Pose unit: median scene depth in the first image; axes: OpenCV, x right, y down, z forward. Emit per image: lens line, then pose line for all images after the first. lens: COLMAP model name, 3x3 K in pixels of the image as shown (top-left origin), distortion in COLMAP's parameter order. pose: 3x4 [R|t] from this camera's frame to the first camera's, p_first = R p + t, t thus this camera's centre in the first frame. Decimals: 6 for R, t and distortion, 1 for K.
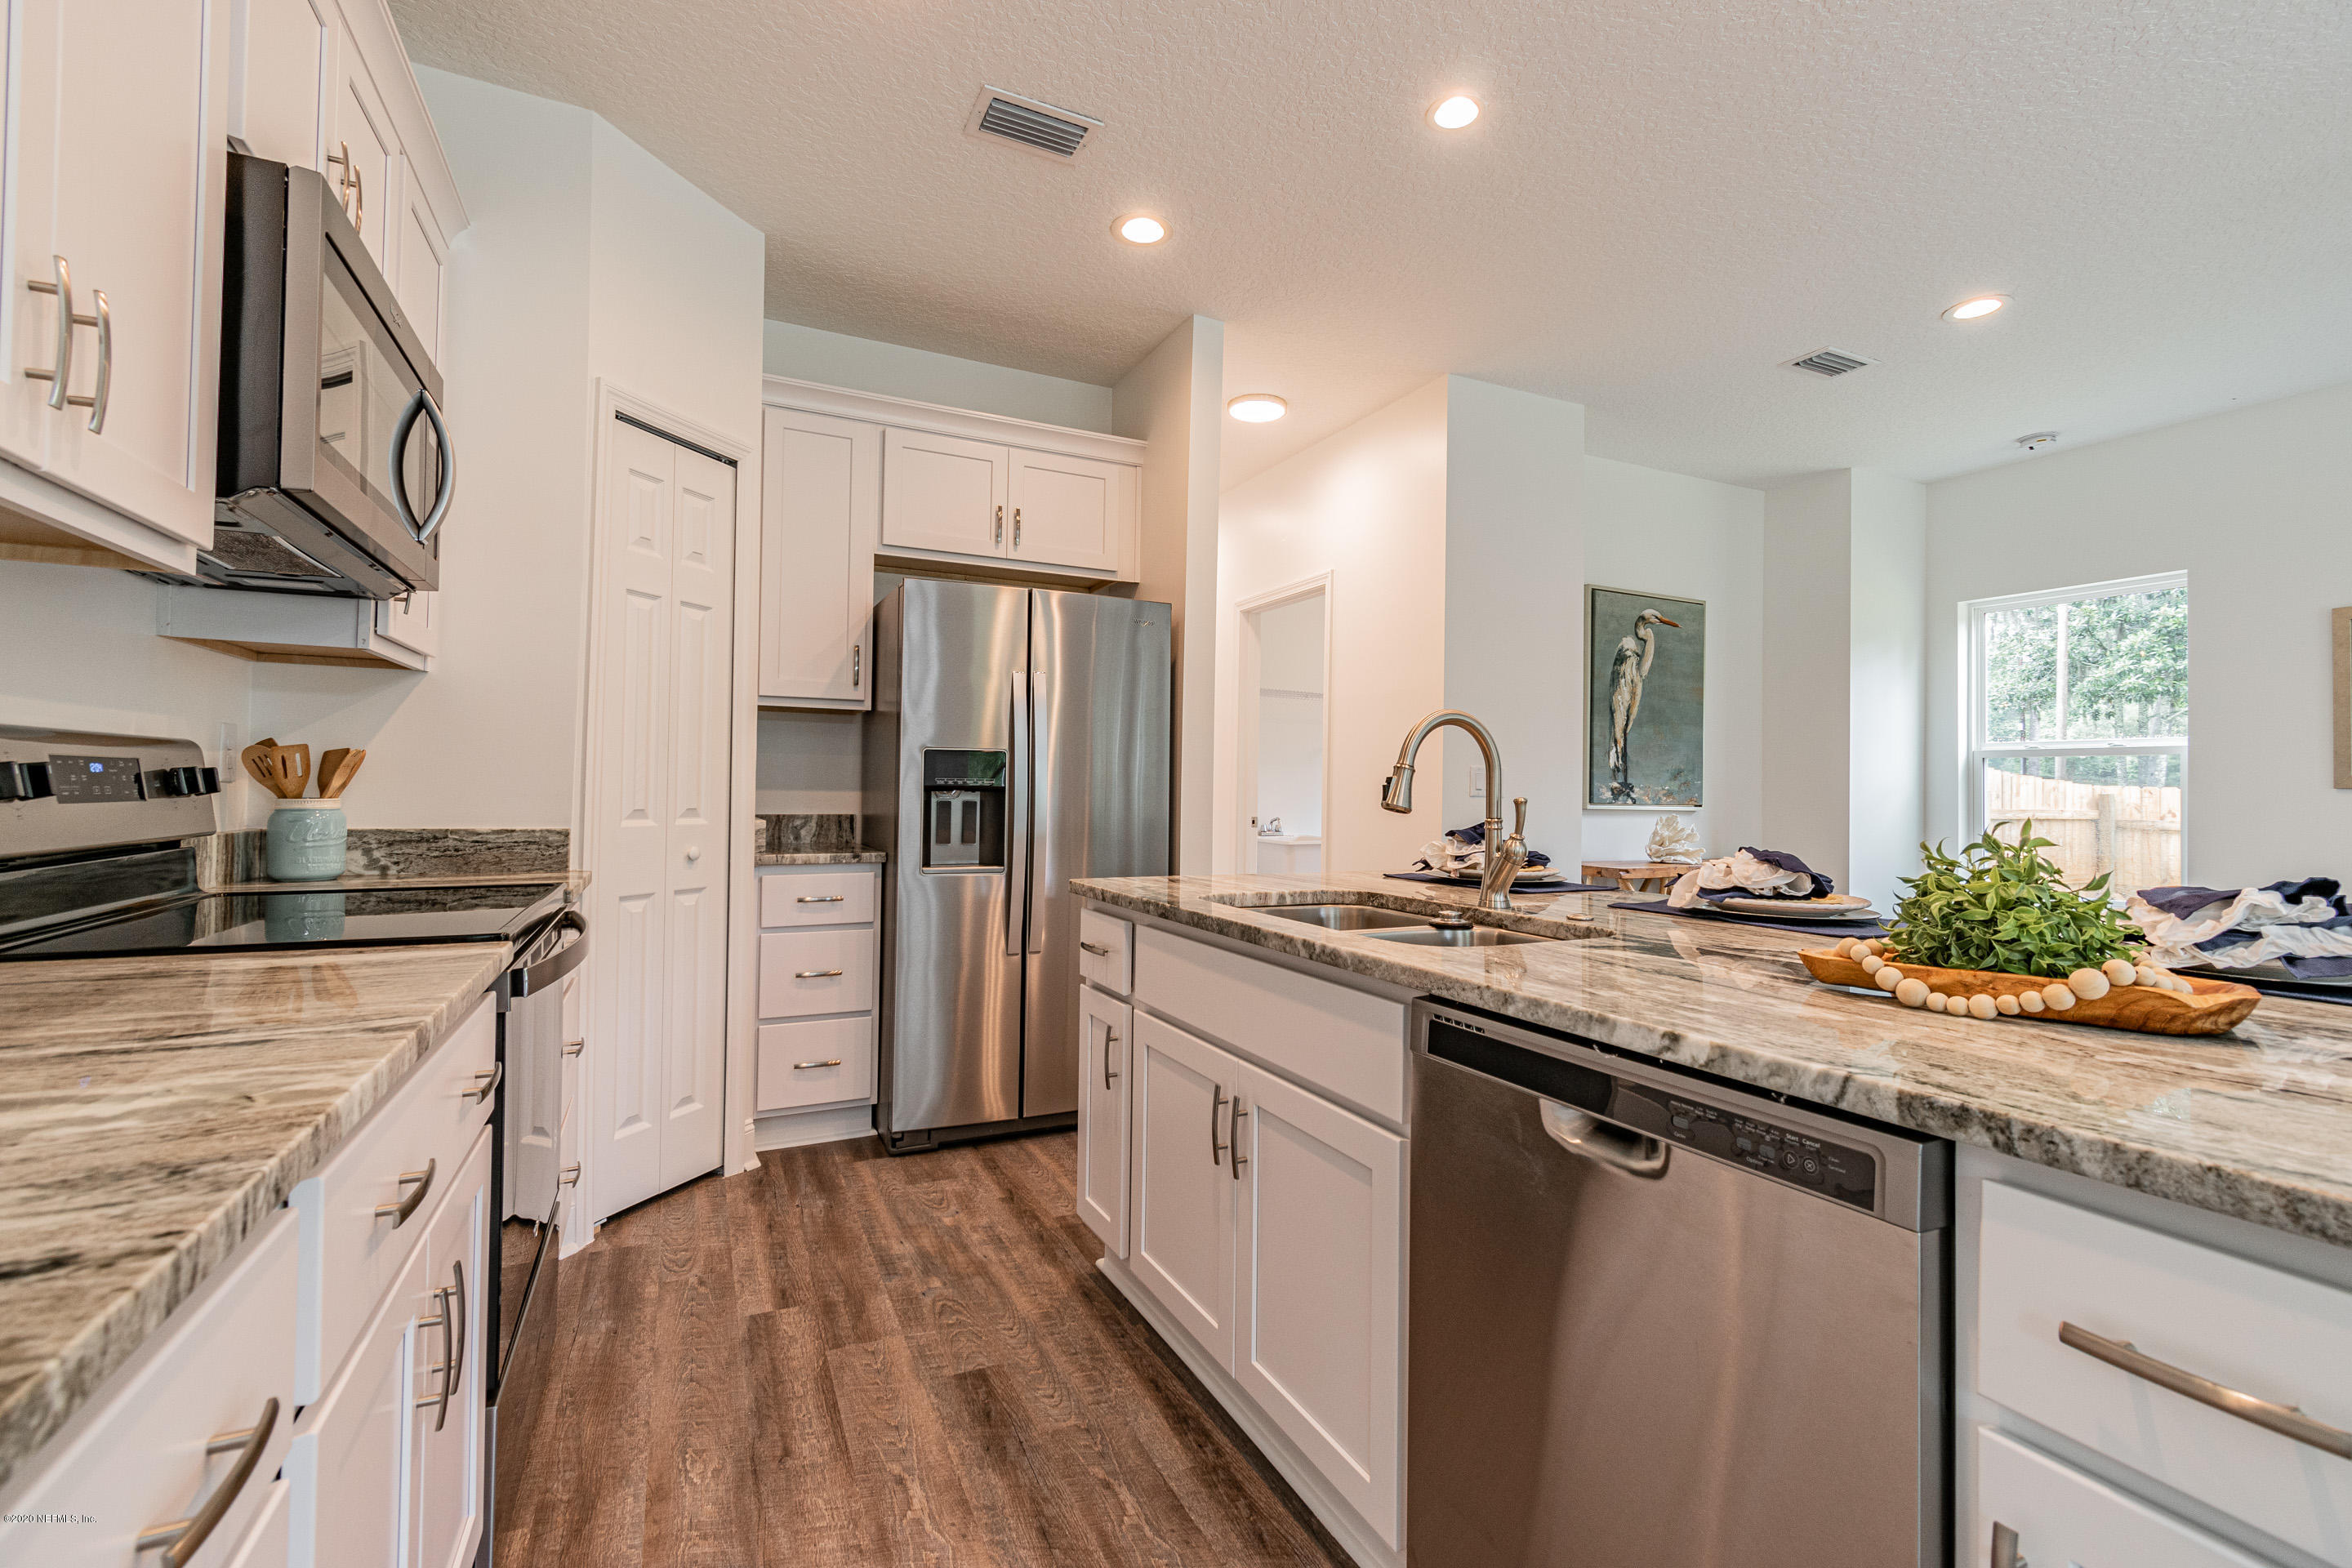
lens RADIAL K [[1035.3, 0, 1175.5], [0, 1035.3, 781.1], [0, 0, 1]] dist [-0.001755, -0.000164]
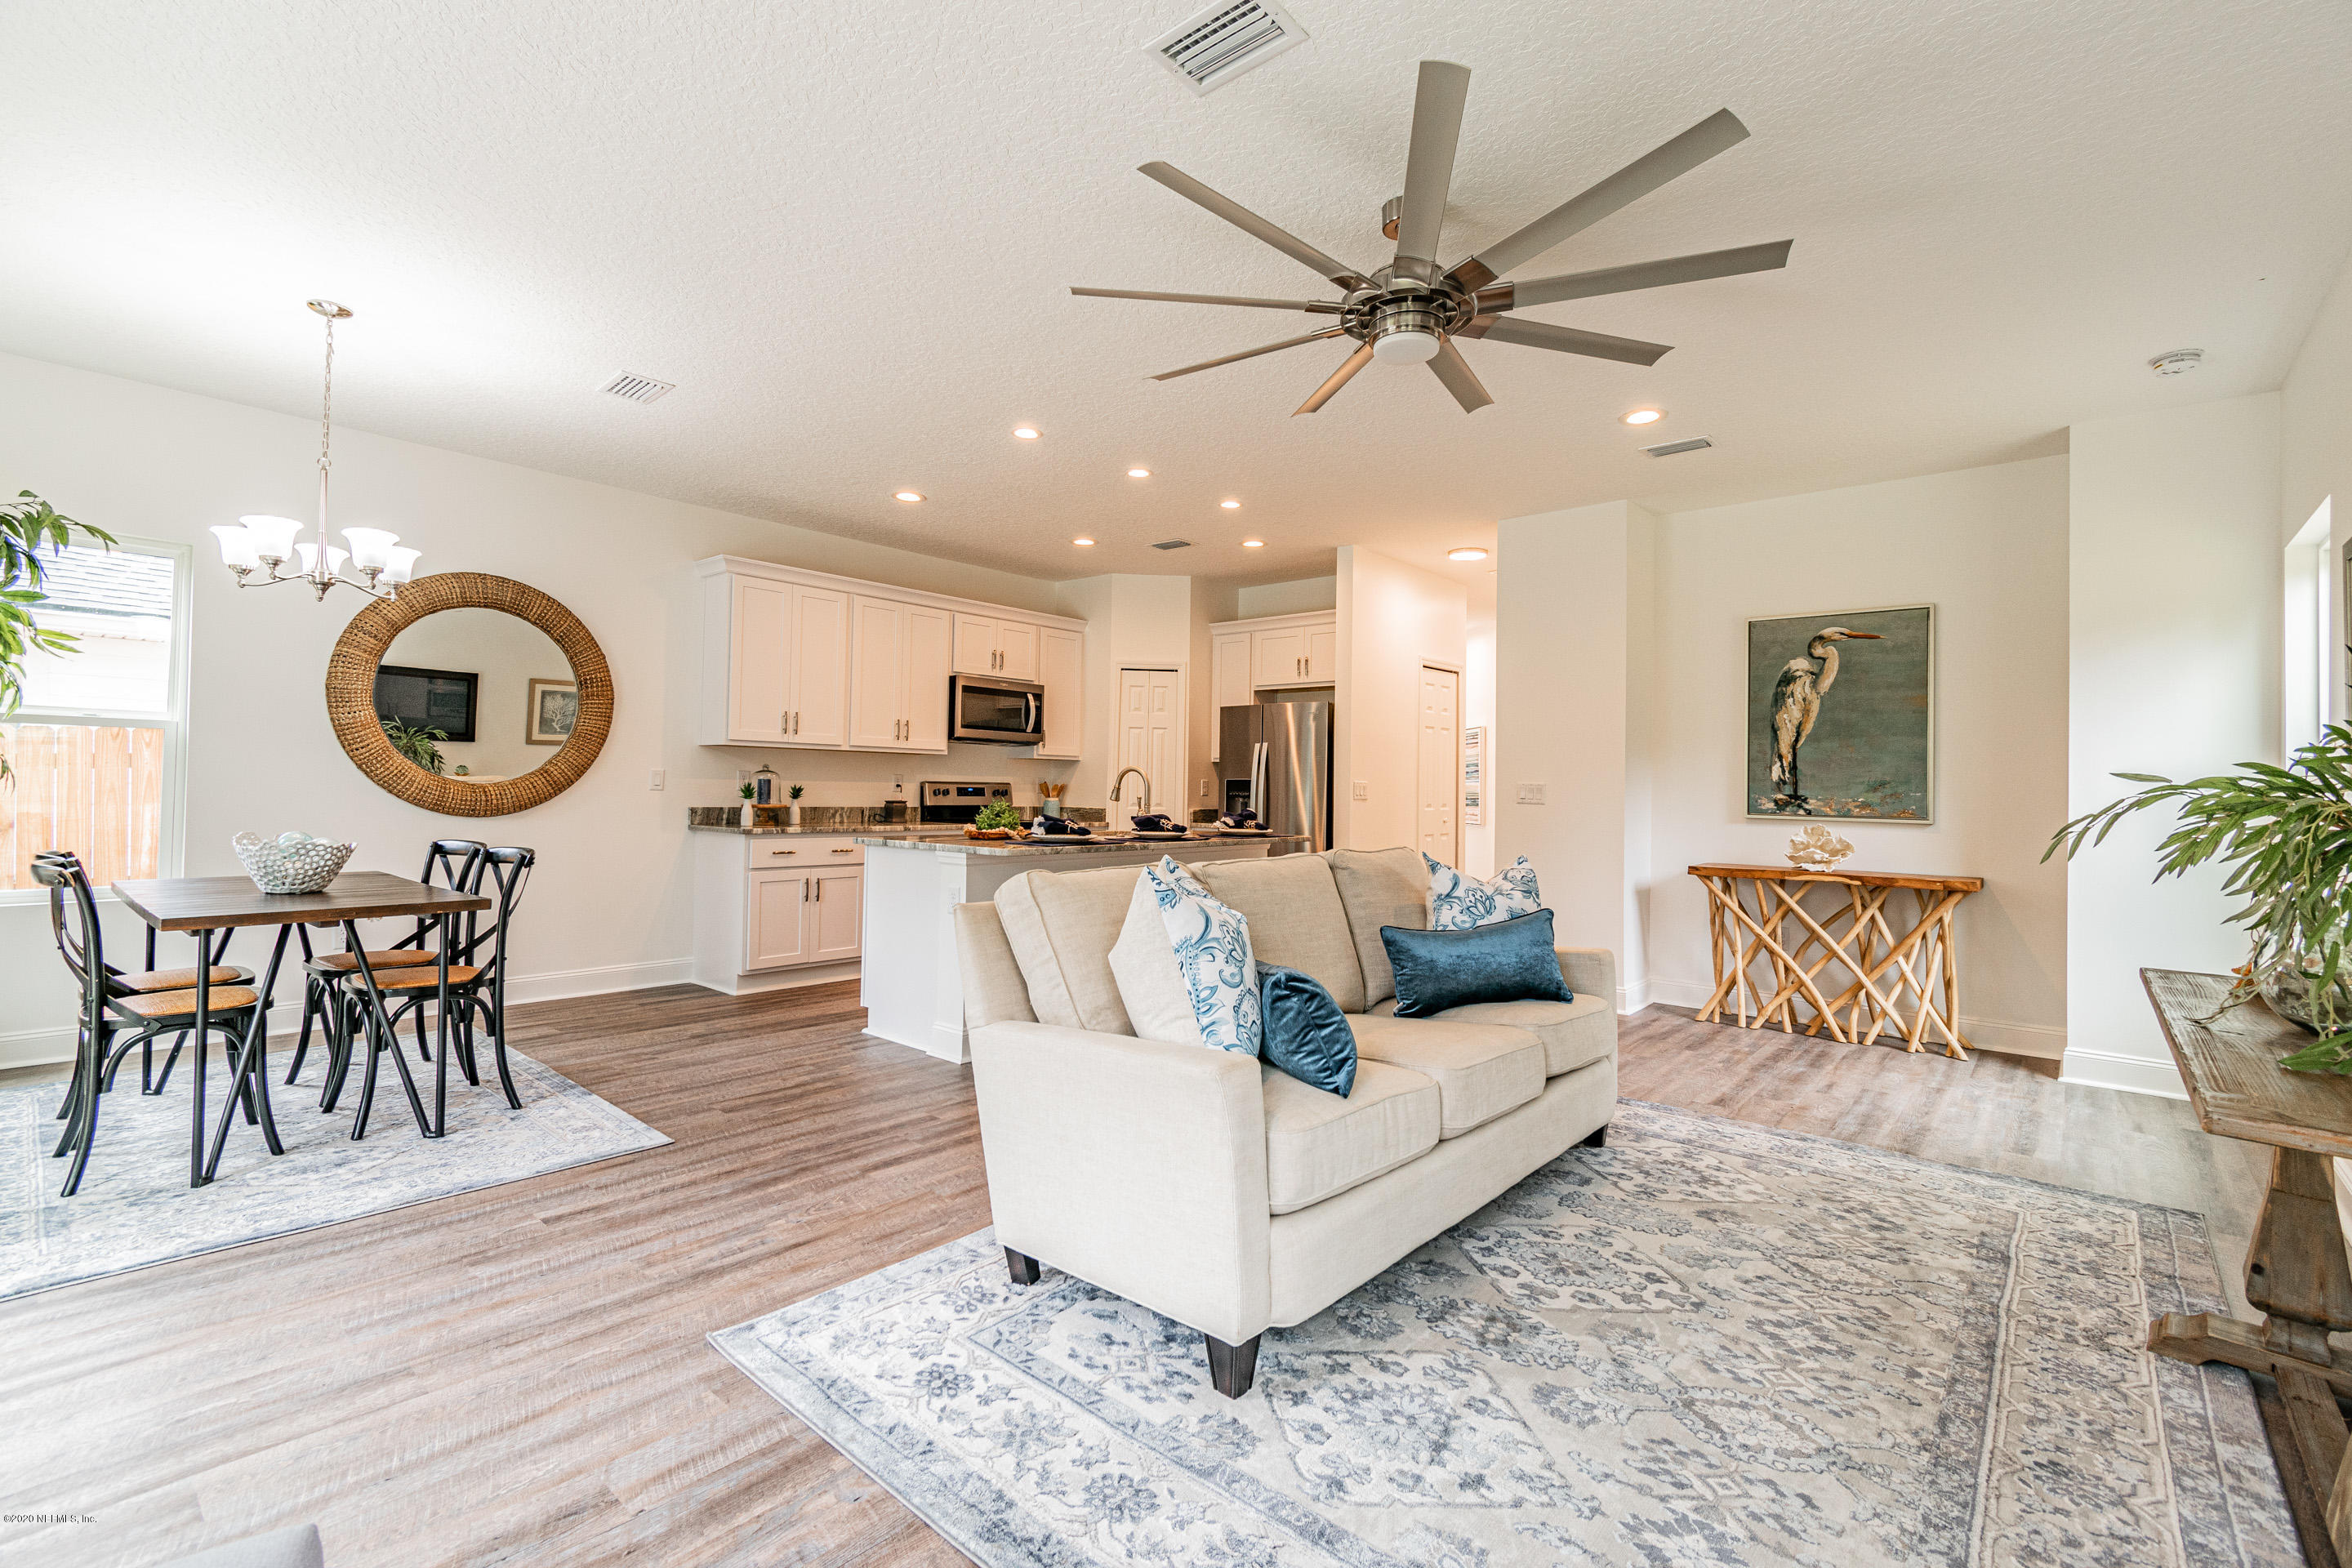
lens RADIAL K [[1035.3, 0, 1177.5], [0, 1035.3, 778.8], [0, 0, 1]] dist [-0.001755, -0.000164]
pose [[0.393891, -0.016717, -0.919005, 1.171821], [-0.003255, 0.999803, -0.019582, 0.008292], [0.919151, 0.010704, 0.393759, -0.011066]]
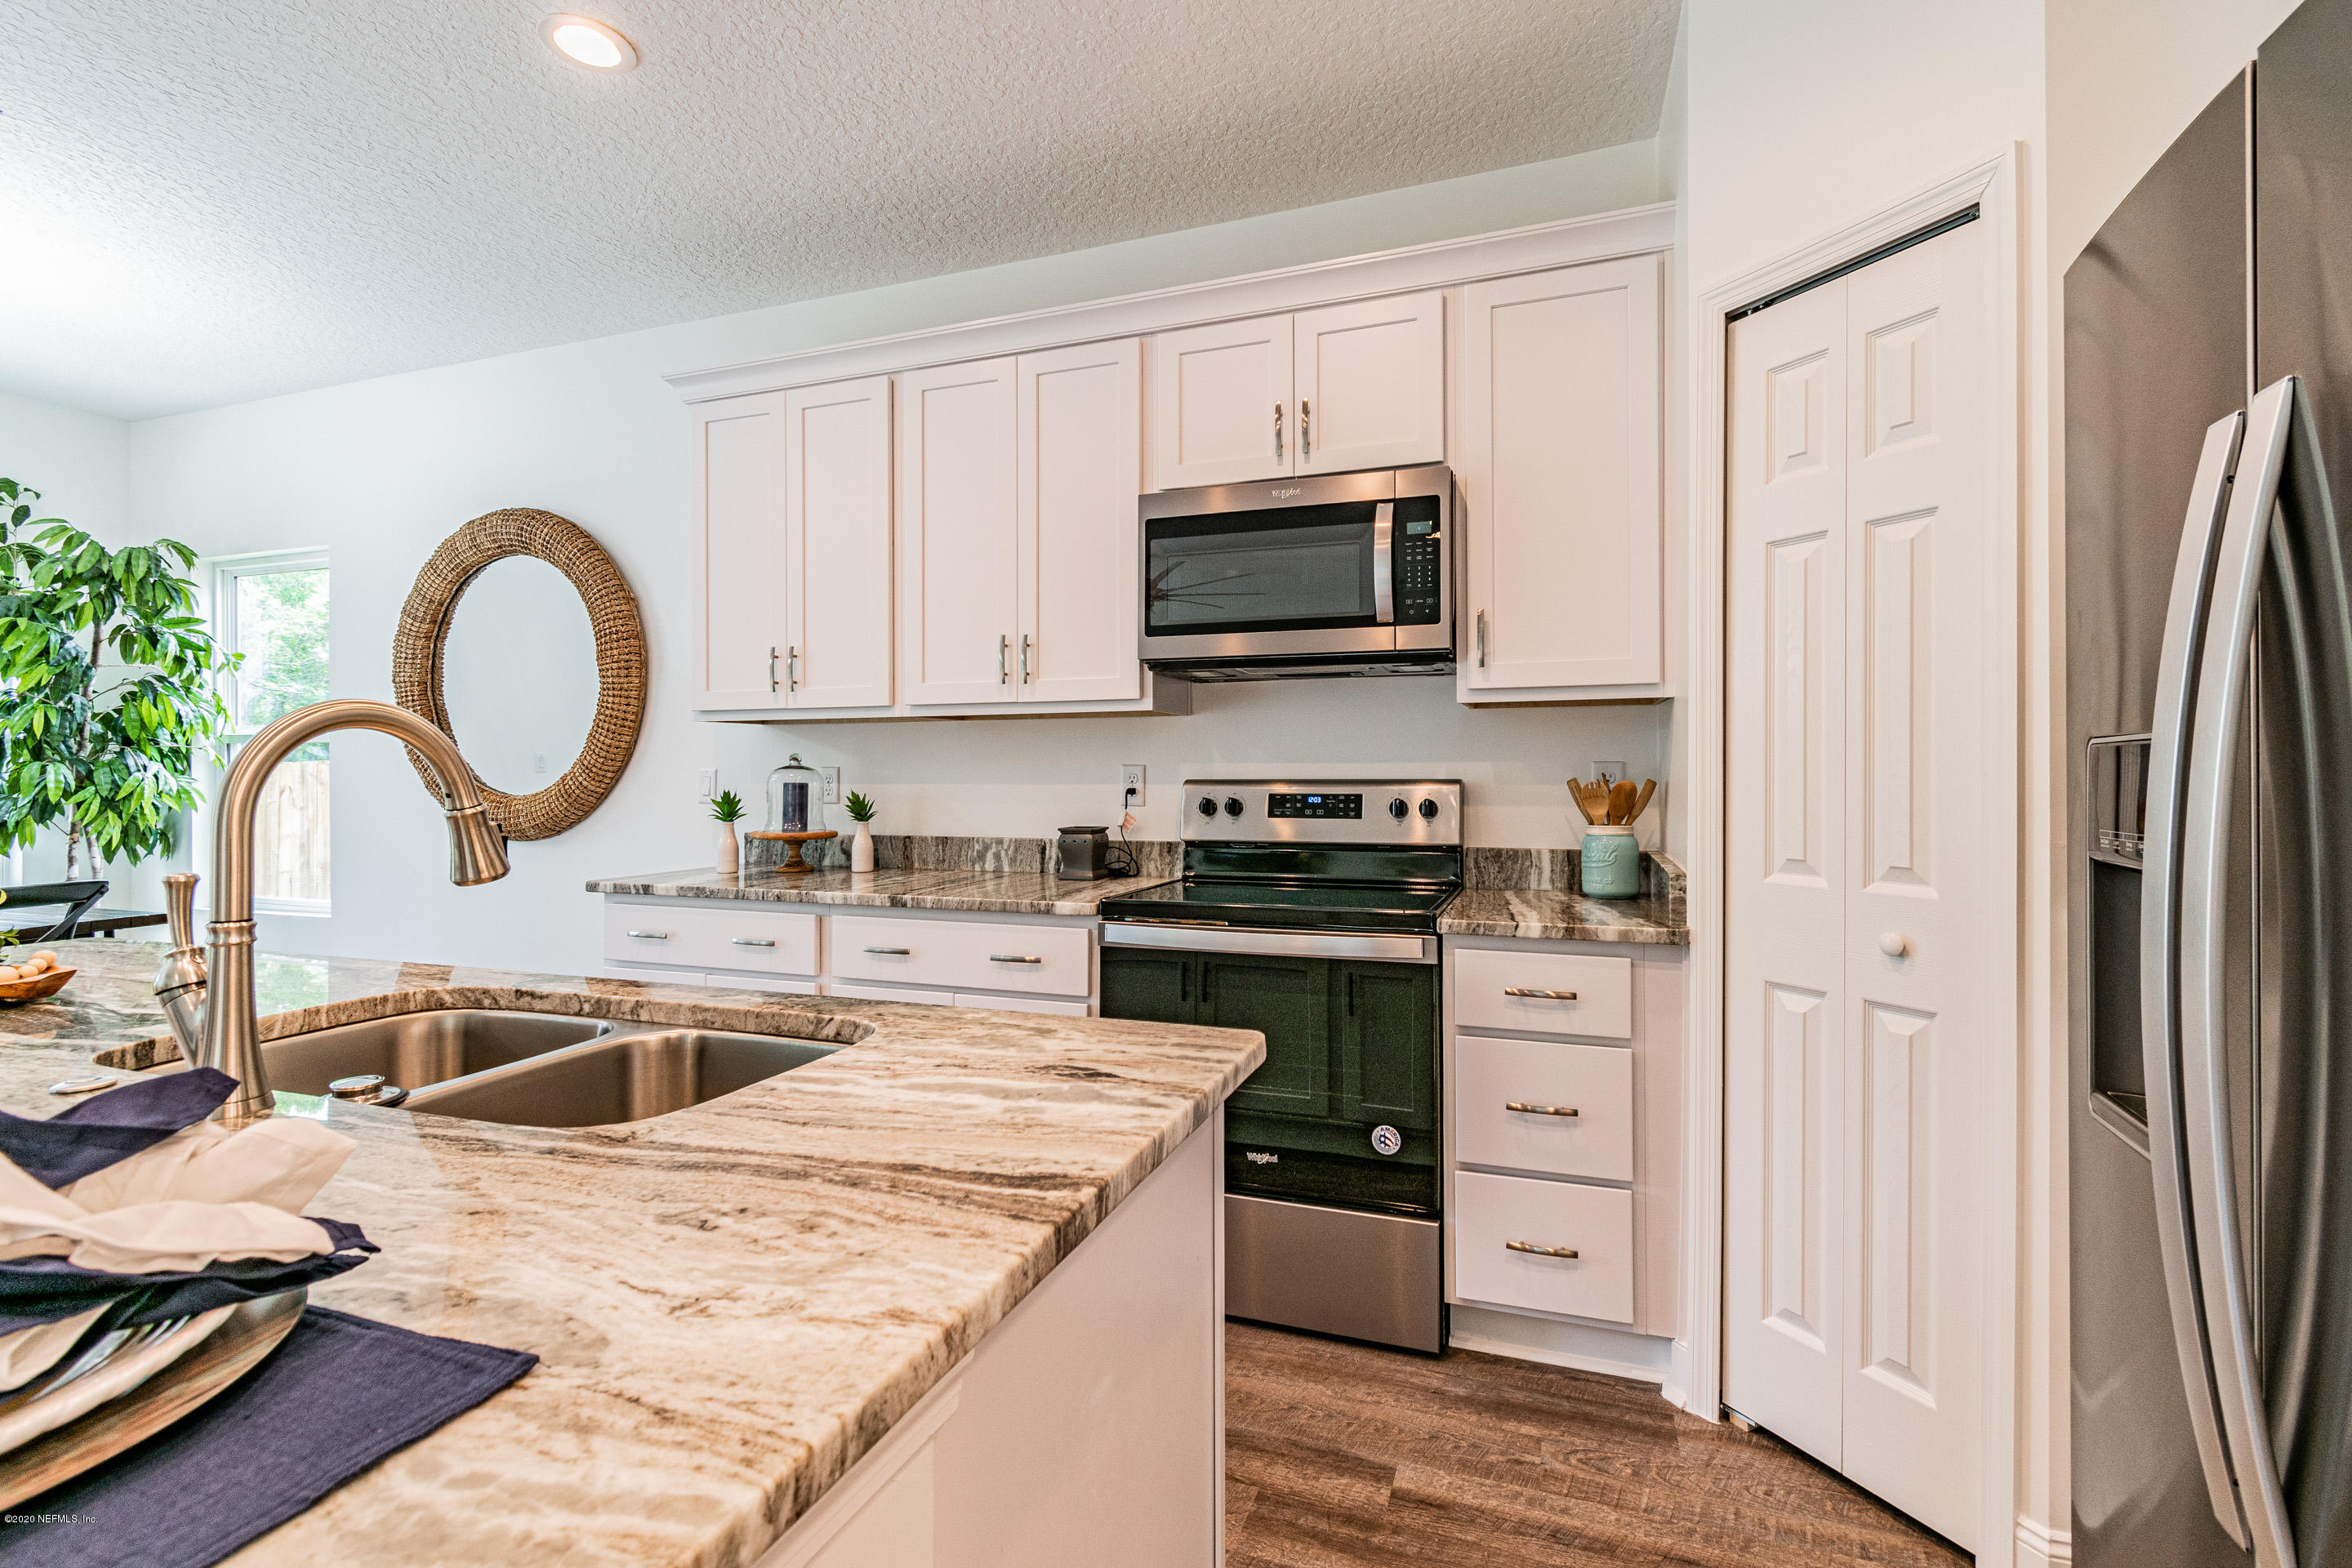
lens RADIAL K [[1035.3, 0, 1174.0], [0, 1035.3, 777.8], [0, 0, 1]] dist [-0.001755, -0.000164]
pose [[-0.711398, -0.012719, -0.702674, 0.131019], [-0.003420, 0.999887, -0.014636, -0.007902], [0.702781, -0.008009, -0.711361, 0.645916]]
